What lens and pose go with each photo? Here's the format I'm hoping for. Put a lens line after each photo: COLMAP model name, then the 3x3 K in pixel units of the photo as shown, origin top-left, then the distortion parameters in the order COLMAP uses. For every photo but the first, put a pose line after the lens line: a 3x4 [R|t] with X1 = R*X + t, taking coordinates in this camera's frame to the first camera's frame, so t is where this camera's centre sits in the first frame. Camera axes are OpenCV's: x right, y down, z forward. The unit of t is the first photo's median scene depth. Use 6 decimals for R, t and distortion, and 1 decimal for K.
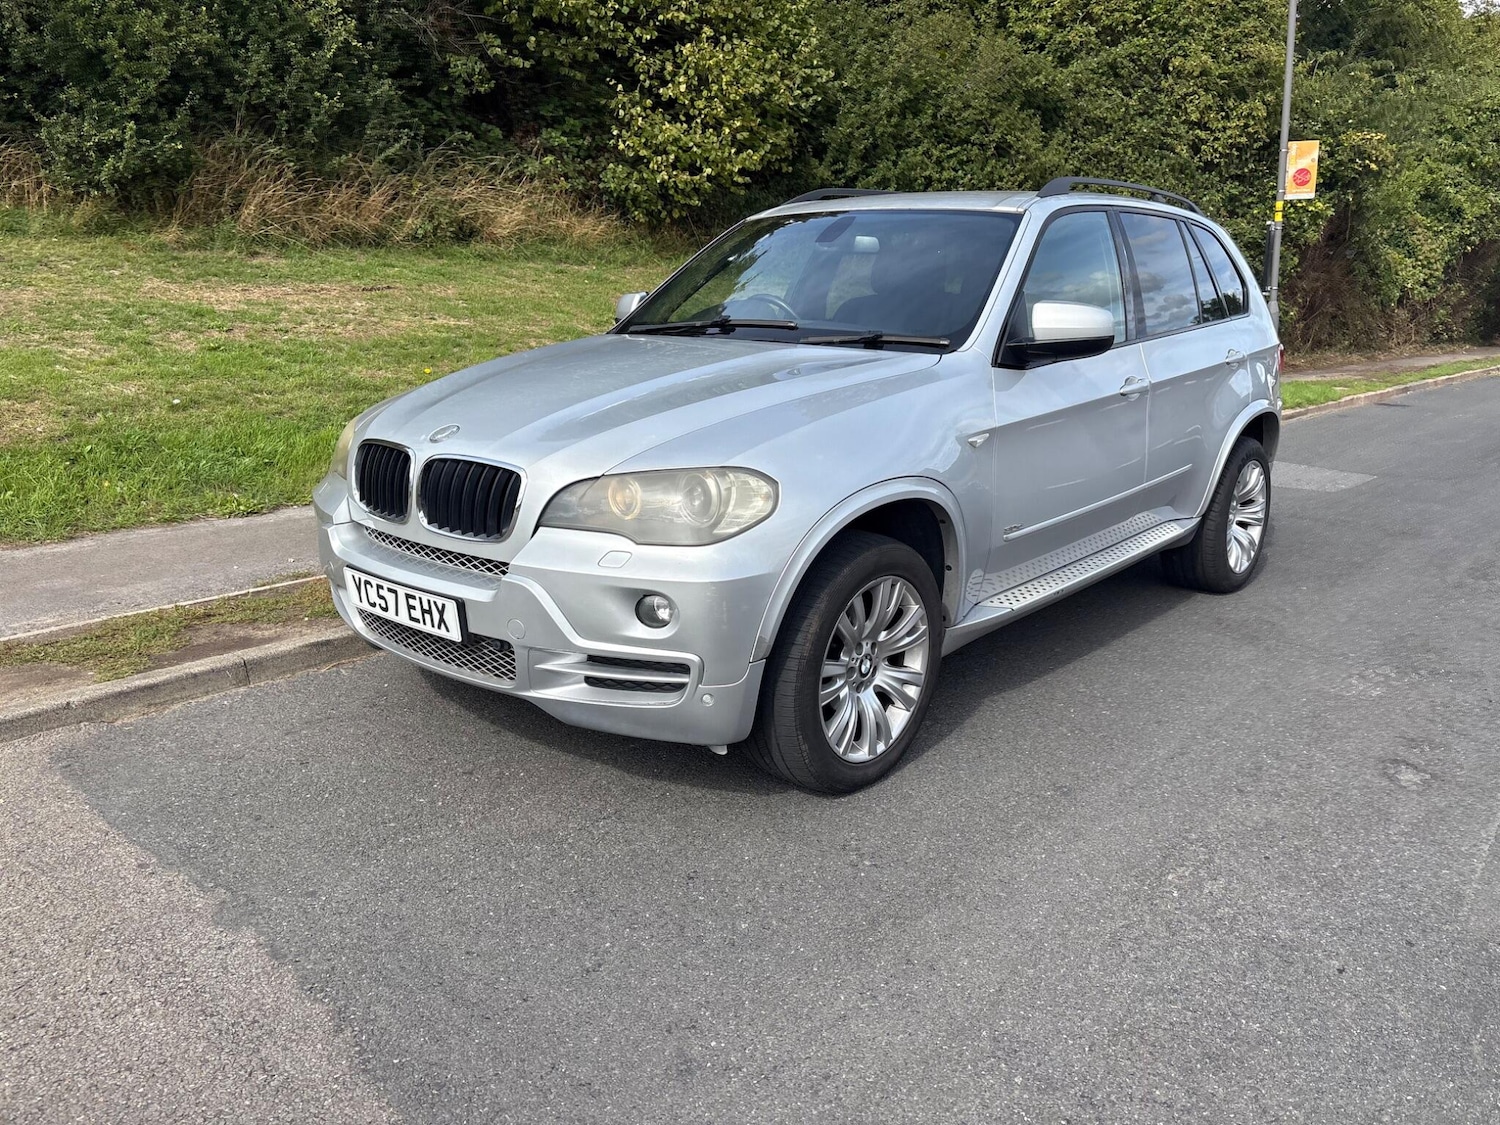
lens RADIAL K [[1128.8, 0, 768.3], [0, 1128.8, 563.5], [0, 0, 1]] dist [0.070005, -0.080562]
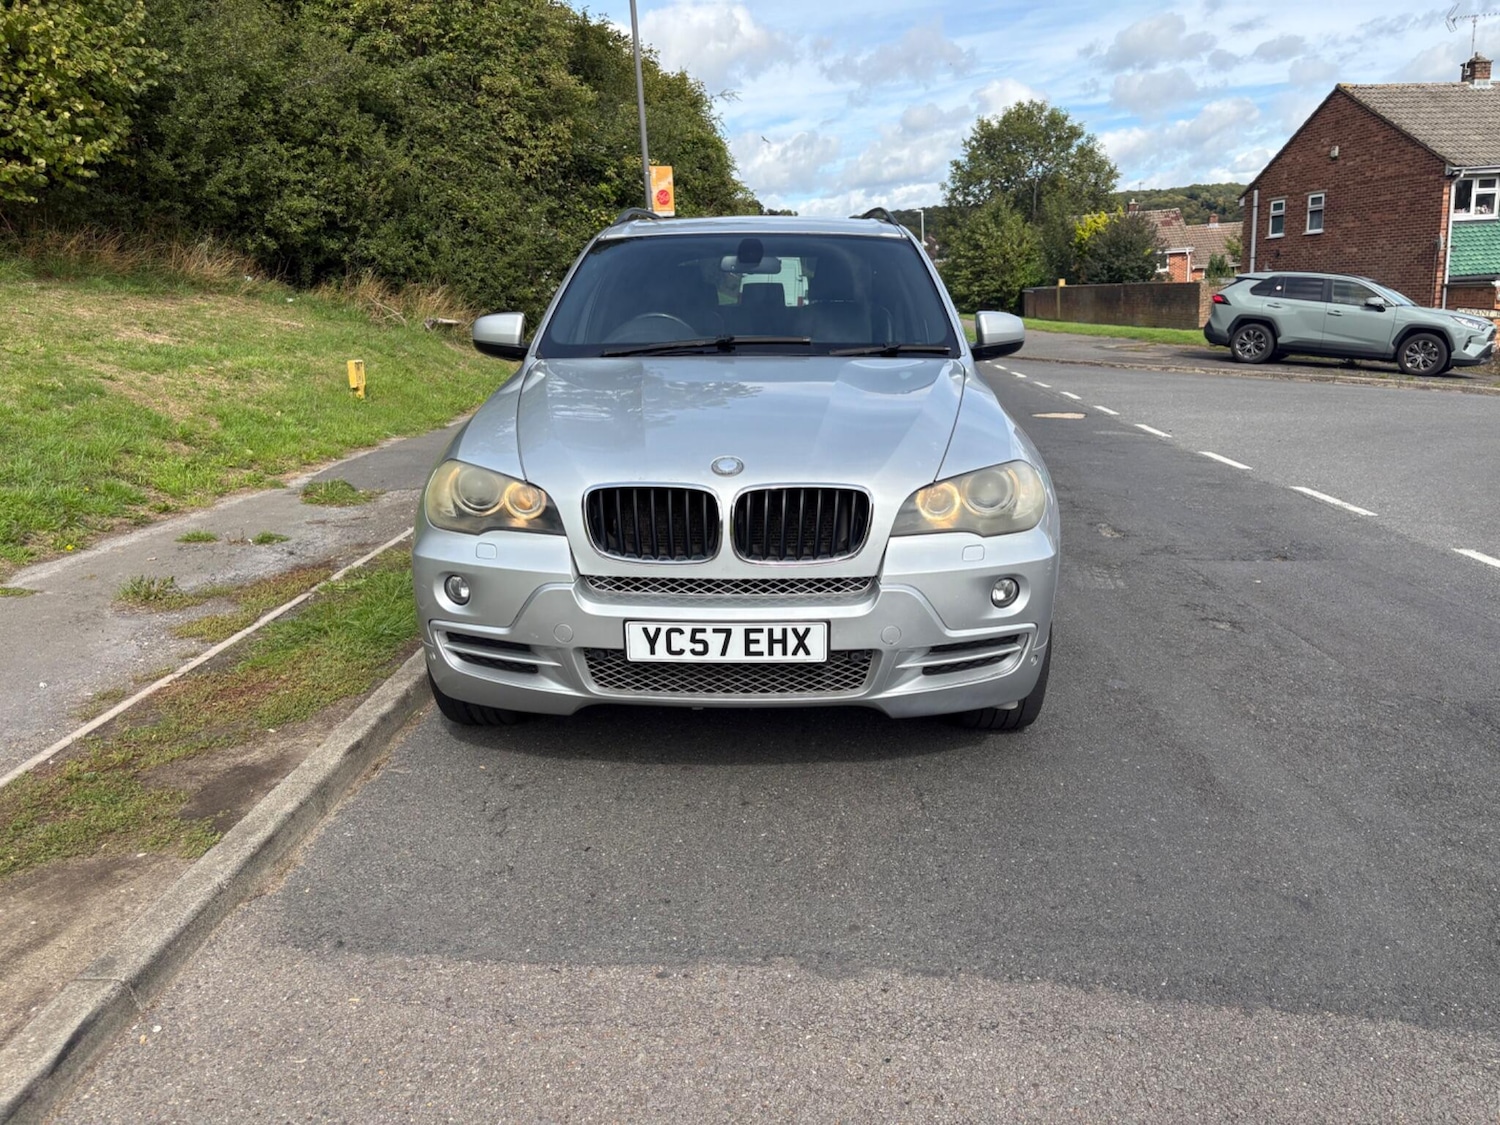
lens RADIAL K [[1133.5, 0, 772.0], [0, 1133.5, 568.2], [0, 0, 1]] dist [0.062162, -0.071866]
pose [[0.774301, -0.164029, 0.611190, -0.231128], [0.164190, 0.984821, 0.056294, -0.019922], [-0.611146, 0.056762, 0.789480, 0.053912]]
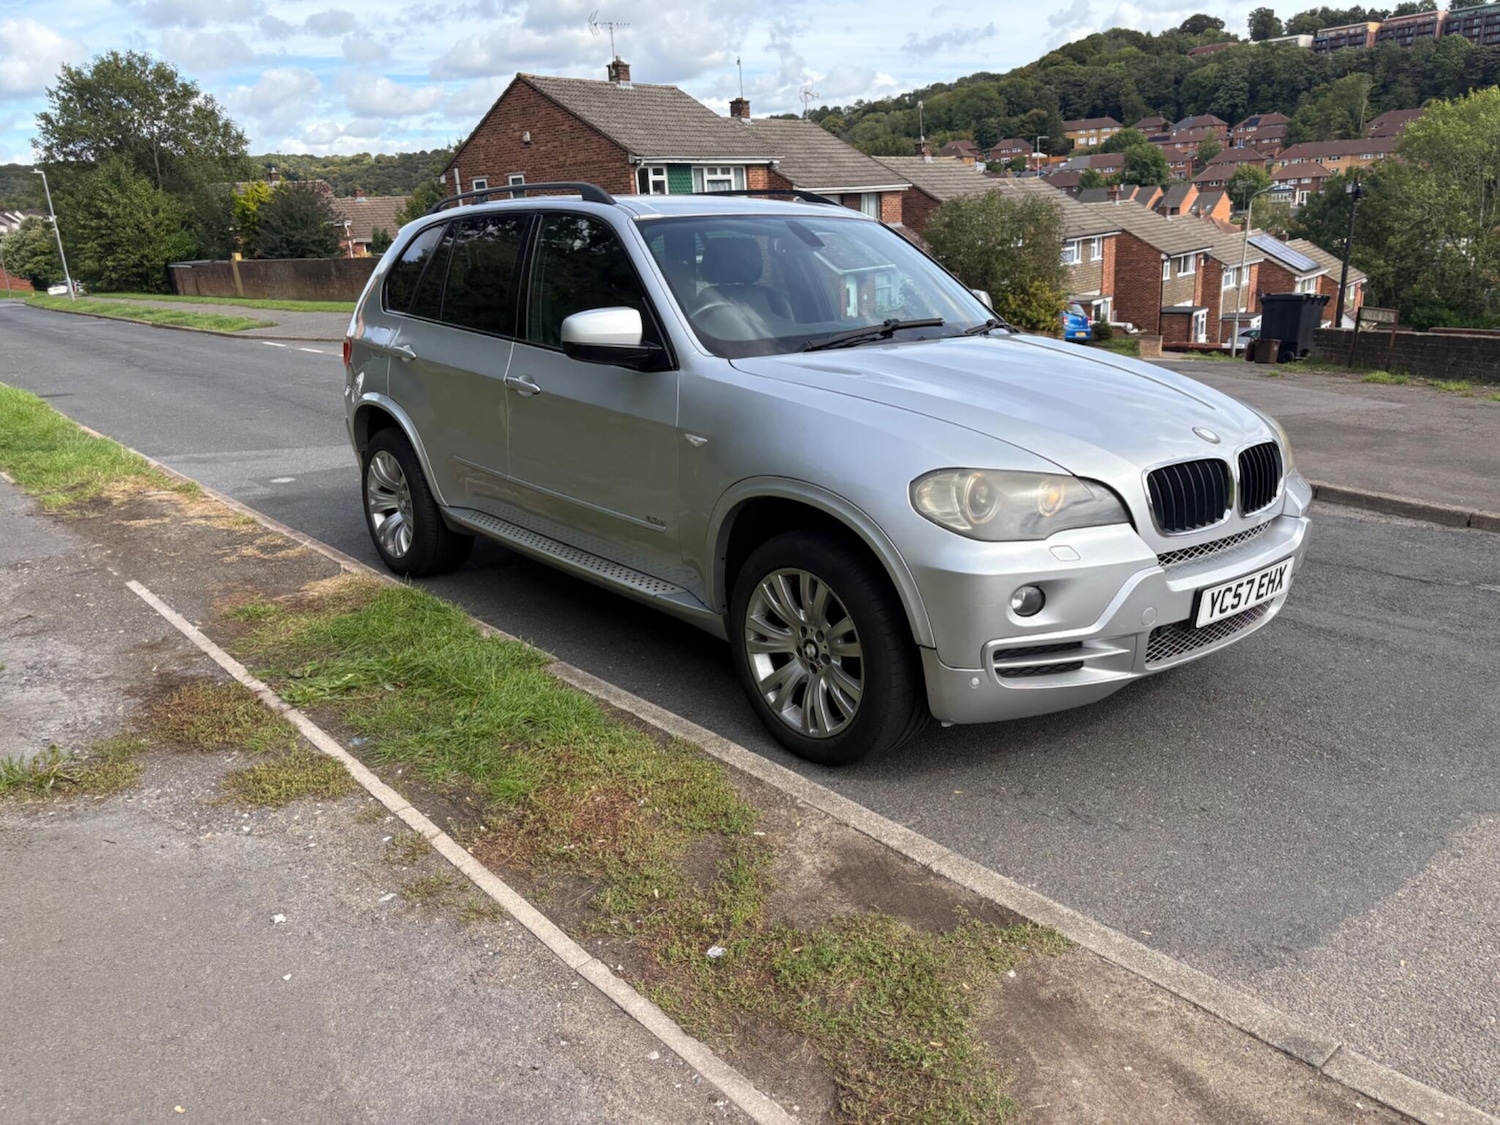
lens RADIAL K [[1133.5, 0, 772.0], [0, 1133.5, 568.2], [0, 0, 1]] dist [0.062162, -0.071866]
pose [[0.146303, -0.275181, 0.950195, -0.374238], [0.252834, 0.939030, 0.233018, -0.093391], [-0.956384, 0.206150, 0.206958, 0.316755]]
